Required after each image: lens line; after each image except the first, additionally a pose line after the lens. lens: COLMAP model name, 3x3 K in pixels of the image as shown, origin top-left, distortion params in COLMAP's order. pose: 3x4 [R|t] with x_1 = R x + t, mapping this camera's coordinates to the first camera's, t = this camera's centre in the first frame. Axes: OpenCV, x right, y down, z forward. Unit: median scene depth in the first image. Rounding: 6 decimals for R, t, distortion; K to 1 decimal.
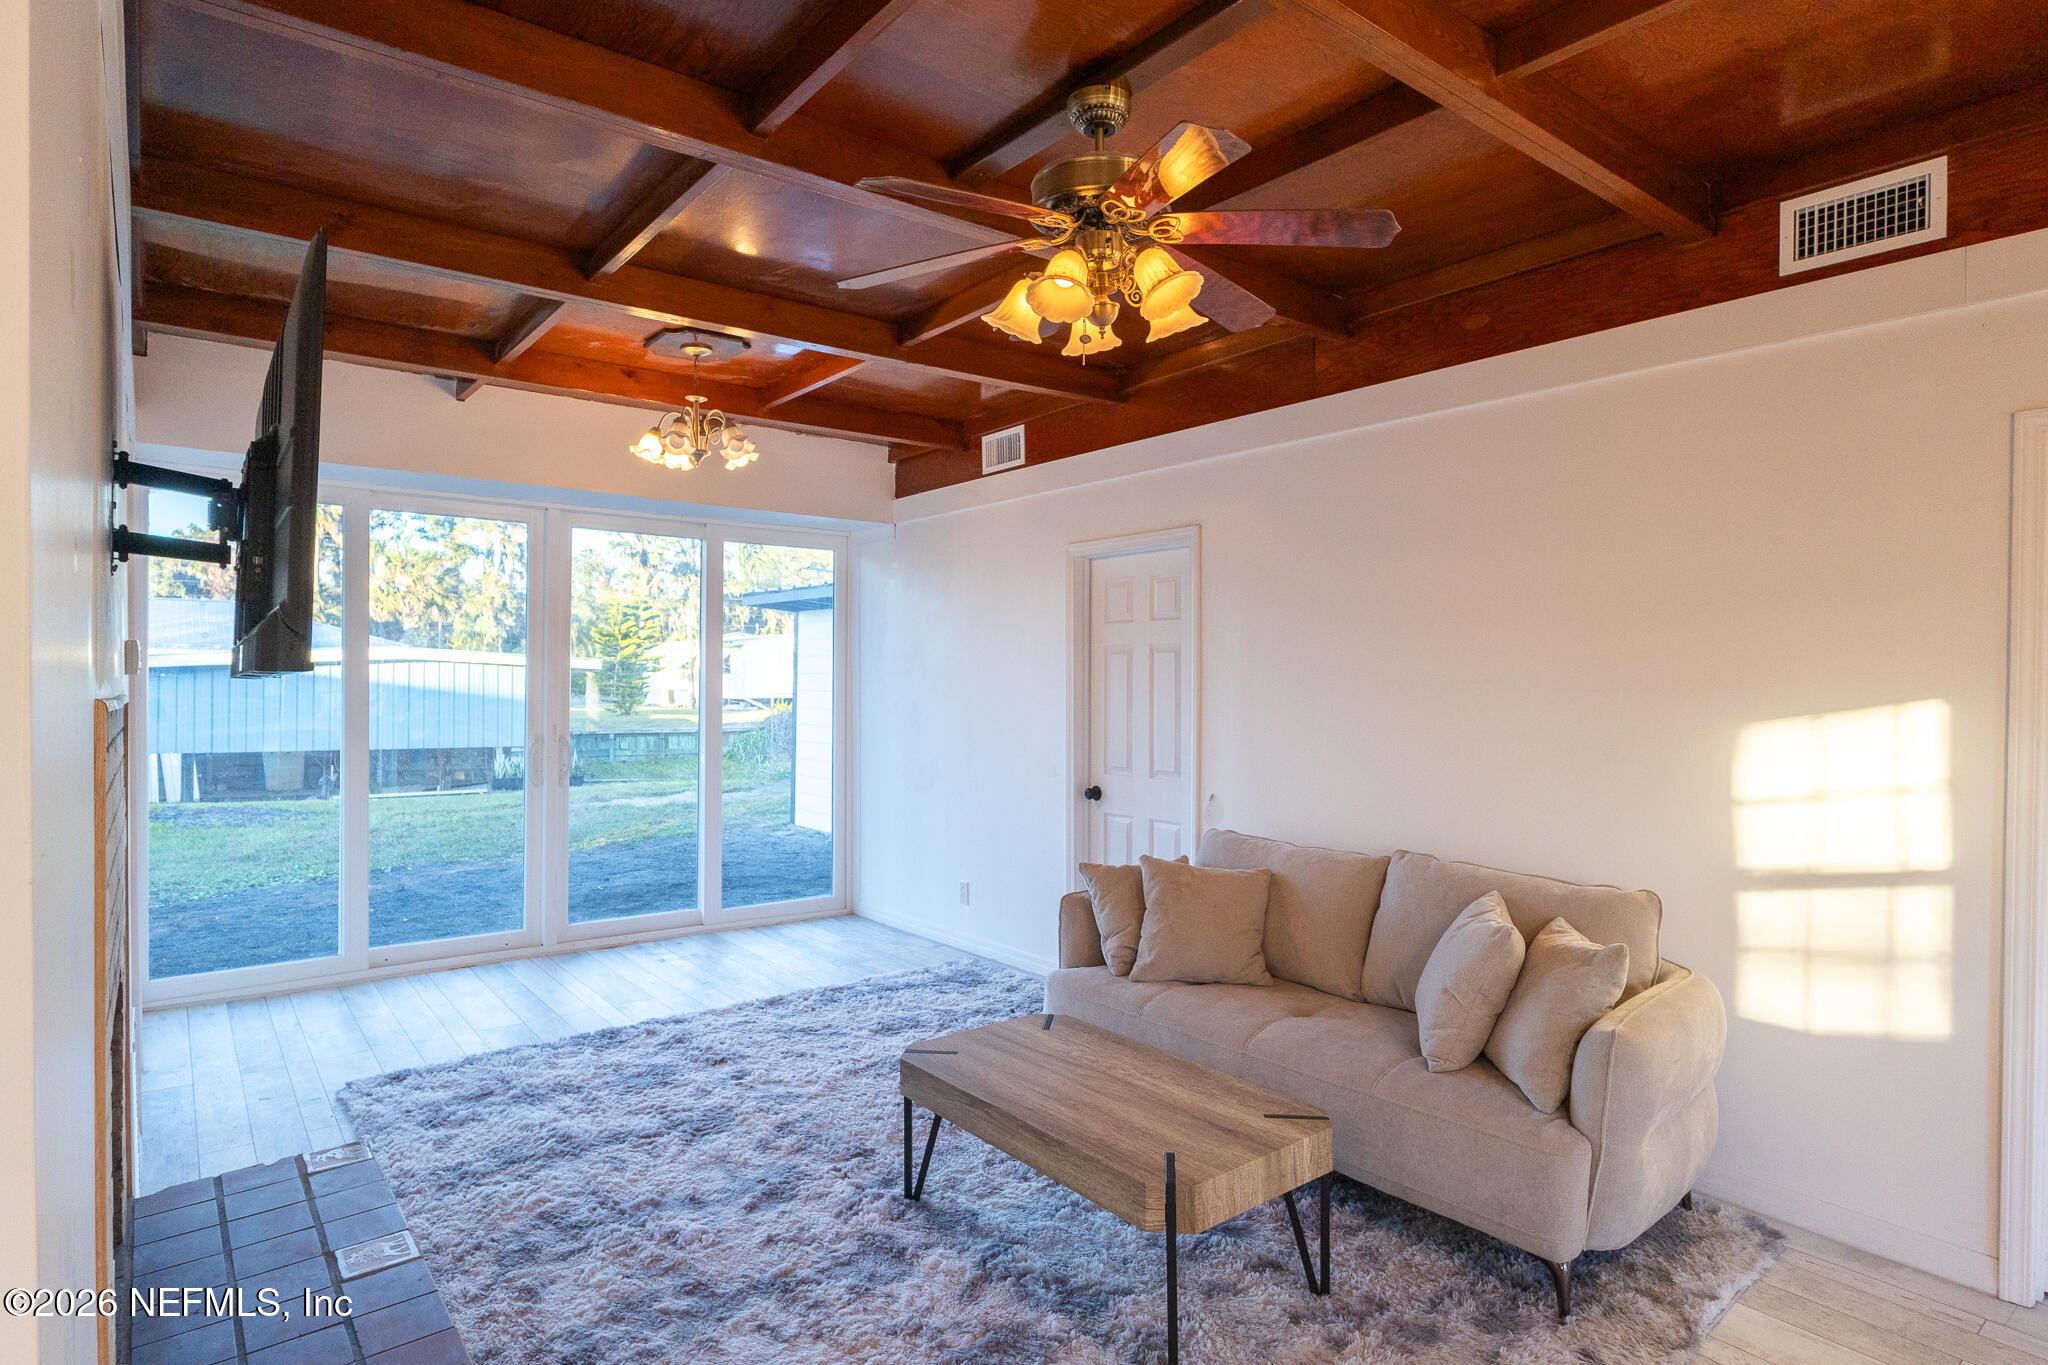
lens RADIAL K [[1074.9, 0, 1037.6], [0, 1074.9, 677.2], [0, 0, 1]] dist [-0.019864, -0.000774]
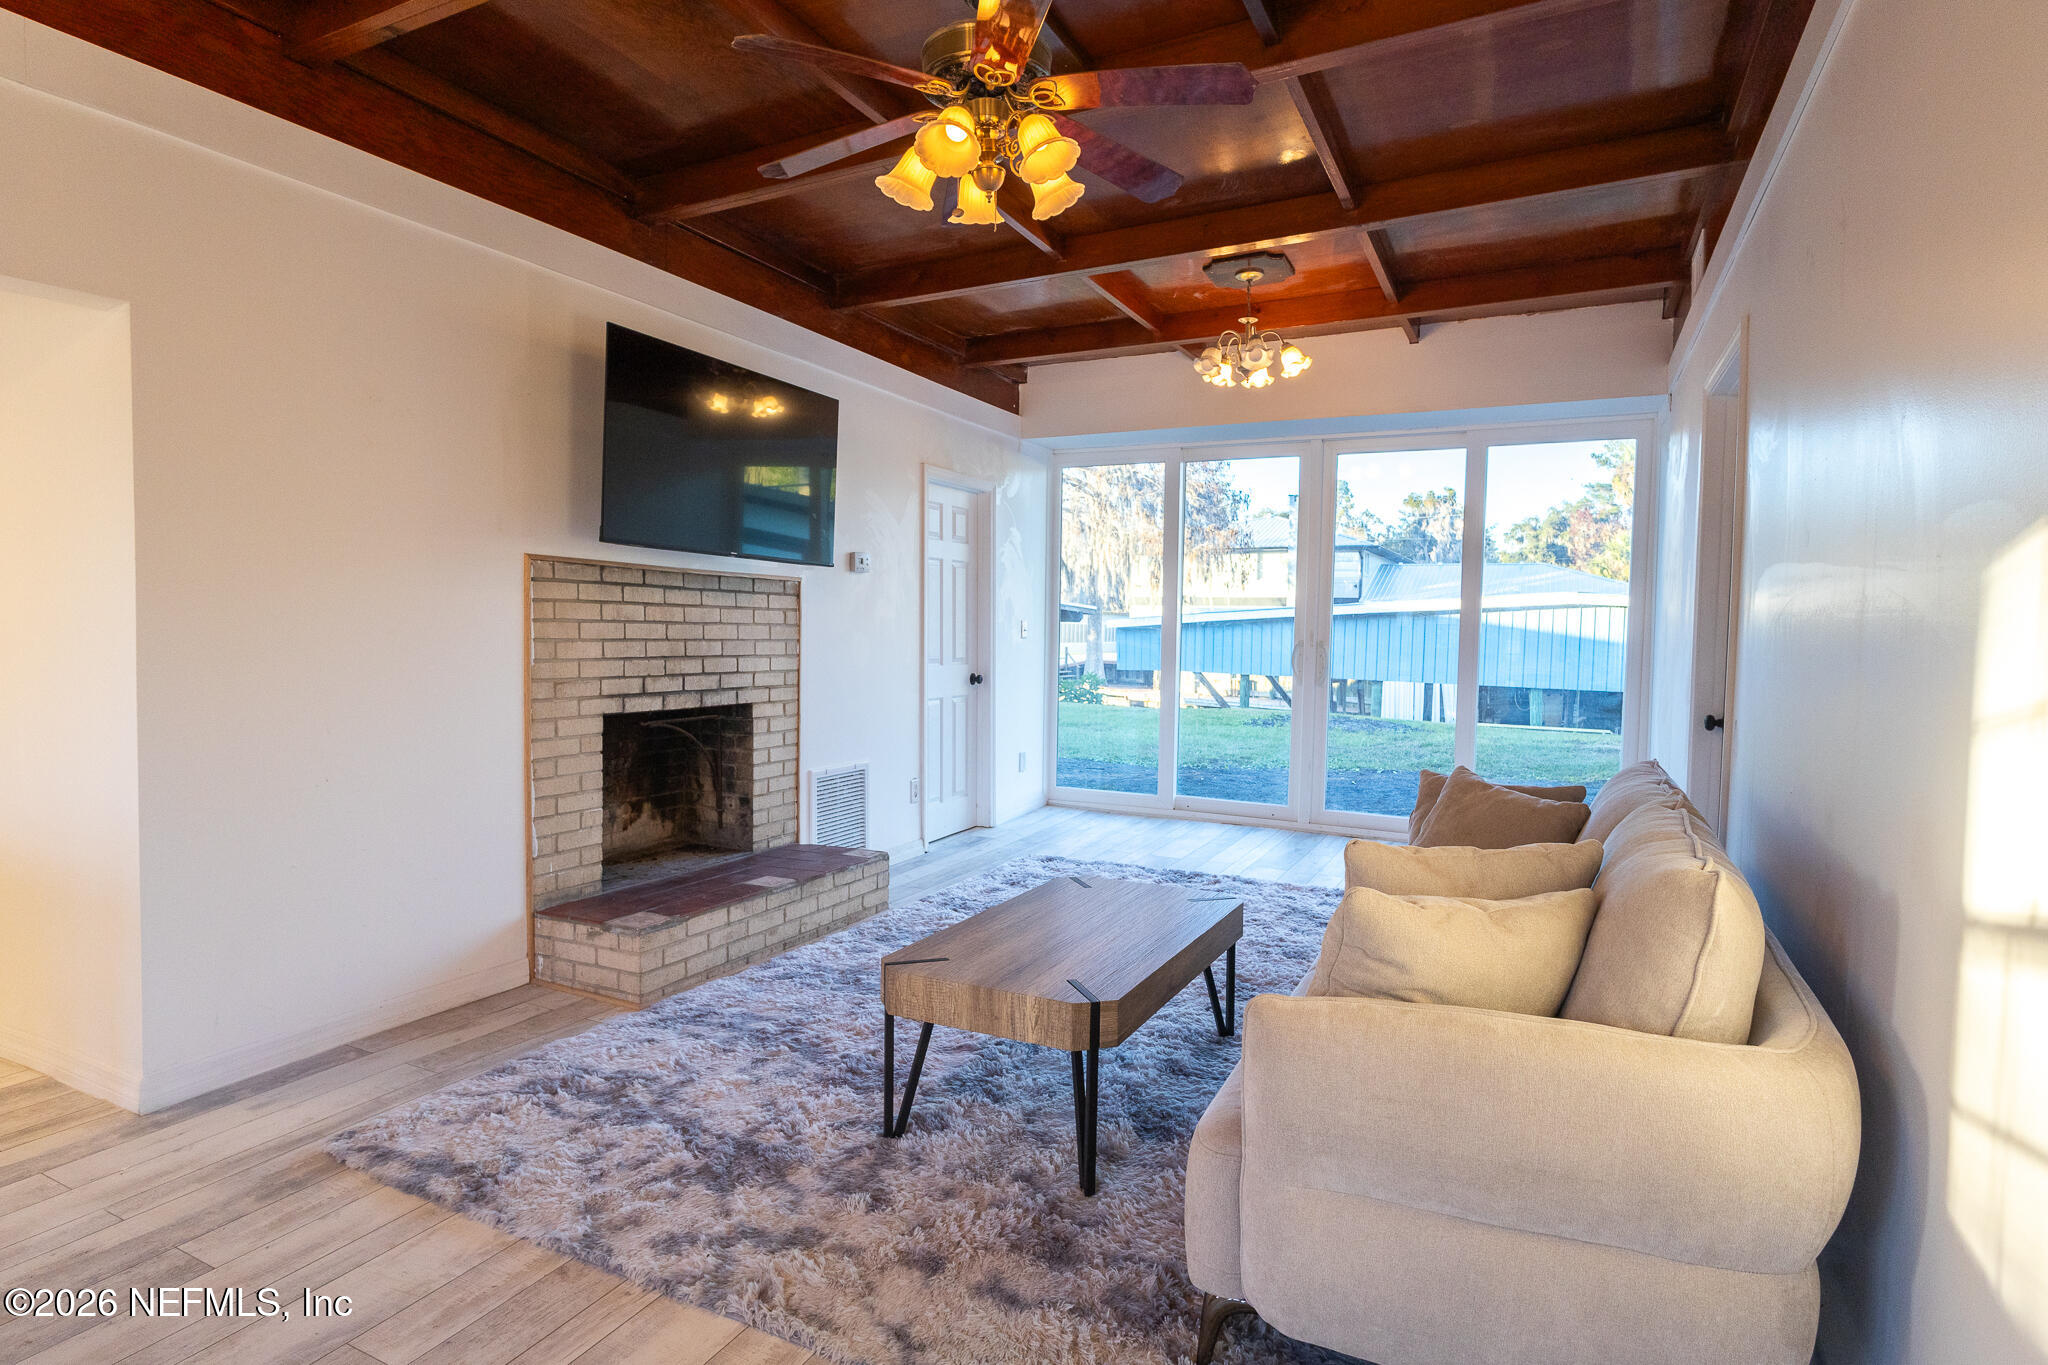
lens RADIAL K [[1074.9, 0, 1037.6], [0, 1074.9, 677.2], [0, 0, 1]] dist [-0.019864, -0.000774]
pose [[0.412002, 0.042716, -0.910181, 0.357437], [-0.009635, 0.999049, 0.042525, 0.036551], [0.911132, -0.008751, 0.412022, 0.203109]]
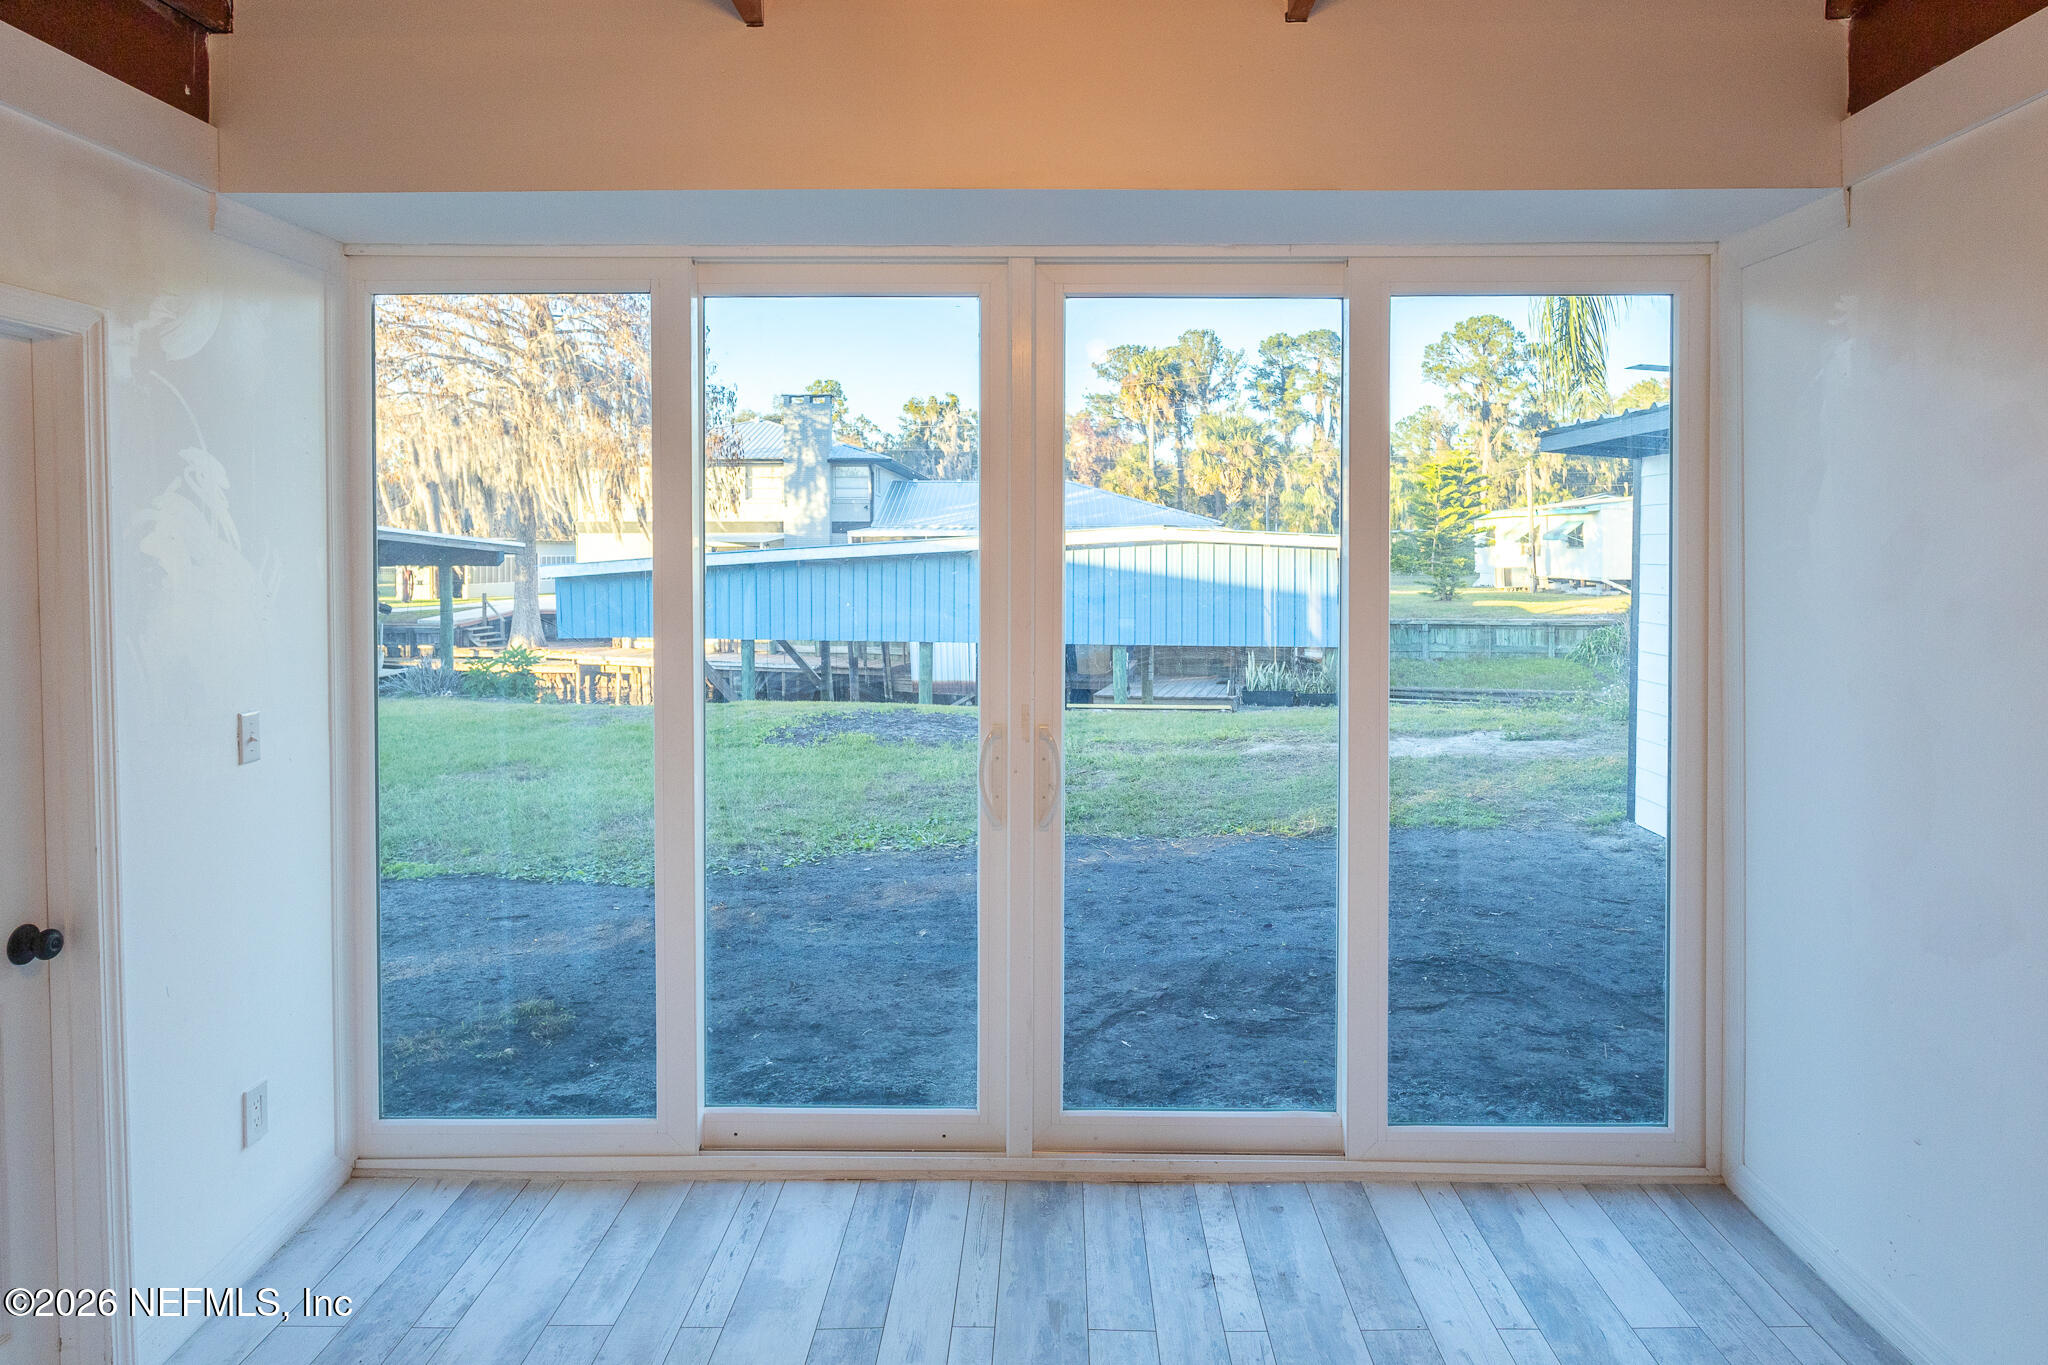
lens RADIAL K [[1238.5, 0, 1062.0], [0, 1238.5, 564.6], [0, 0, 1]] dist [-0.011226, 0.001009]
pose [[0.772716, 0.000238, -0.634752, -0.063664], [0.007632, 0.999924, 0.009666, -0.018826], [0.634706, -0.012313, 0.772655, 0.442284]]
